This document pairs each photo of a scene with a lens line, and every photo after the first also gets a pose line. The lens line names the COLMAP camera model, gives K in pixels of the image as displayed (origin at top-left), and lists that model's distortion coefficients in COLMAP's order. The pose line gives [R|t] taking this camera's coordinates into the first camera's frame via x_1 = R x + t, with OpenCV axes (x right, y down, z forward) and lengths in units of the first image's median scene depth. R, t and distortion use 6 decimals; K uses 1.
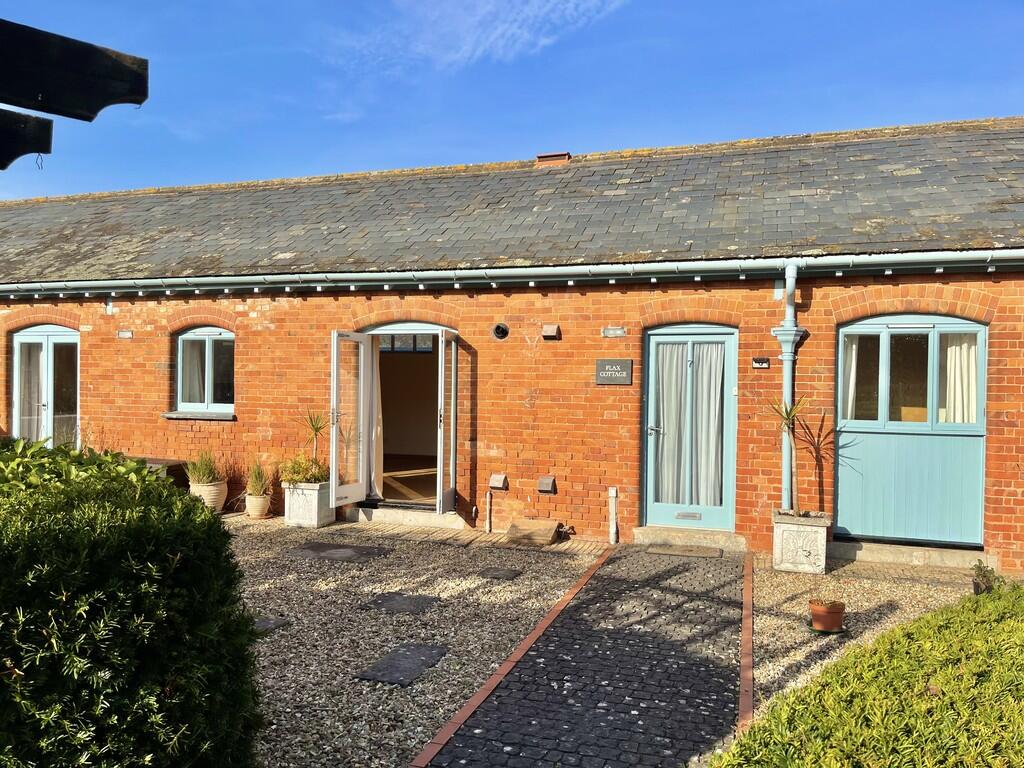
lens RADIAL K [[765.6, 0, 510.3], [0, 765.6, 409.8], [0, 0, 1]] dist [0.007886, -0.002795]
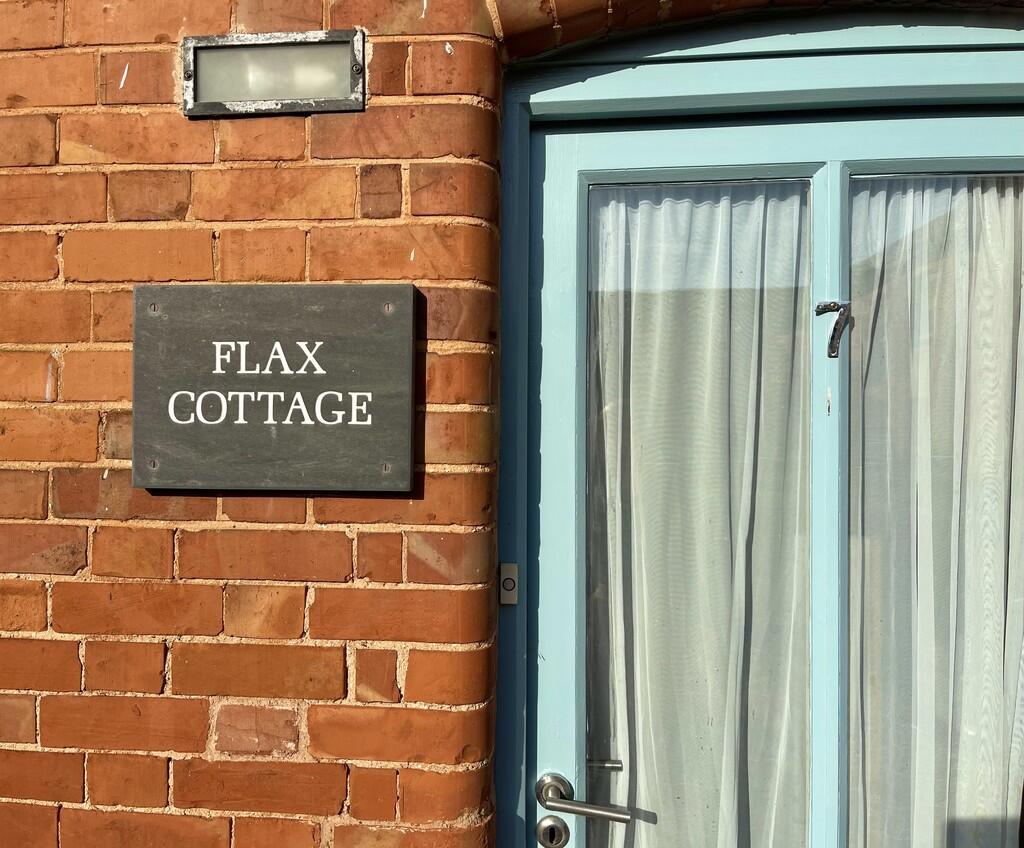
lens RADIAL K [[855.6, 0, 403.6], [0, 855.6, 423.2], [0, 0, 1]] dist [0.056822, 0.000248]
pose [[0.989699, -0.007935, 0.142944, 0.129897], [0.012011, 0.999545, -0.027672, -0.038363], [-0.142660, 0.029104, 0.989344, 0.821707]]
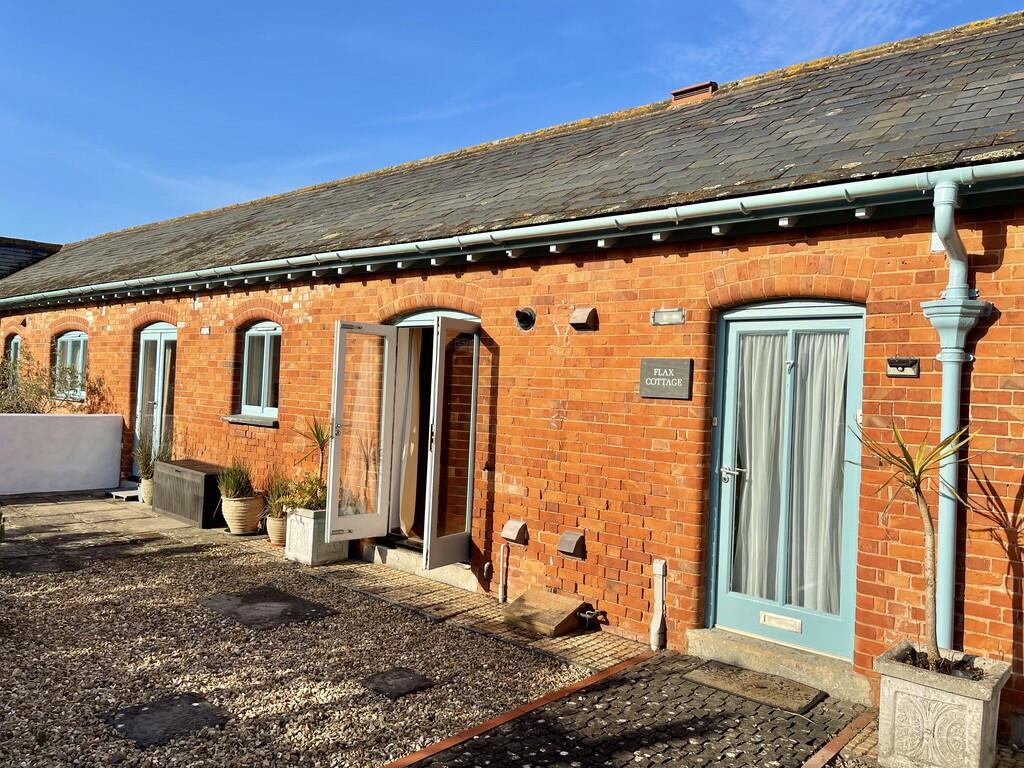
lens RADIAL K [[778.9, 0, 512.0], [0, 778.9, 384.0], [0, 0, 1]] dist [0.001201, -0.005573]
pose [[0.908328, 0.023947, -0.417572, 0.278656], [-0.046196, 0.997995, -0.043255, -0.010340], [0.415699, 0.058579, 0.907614, 0.339113]]
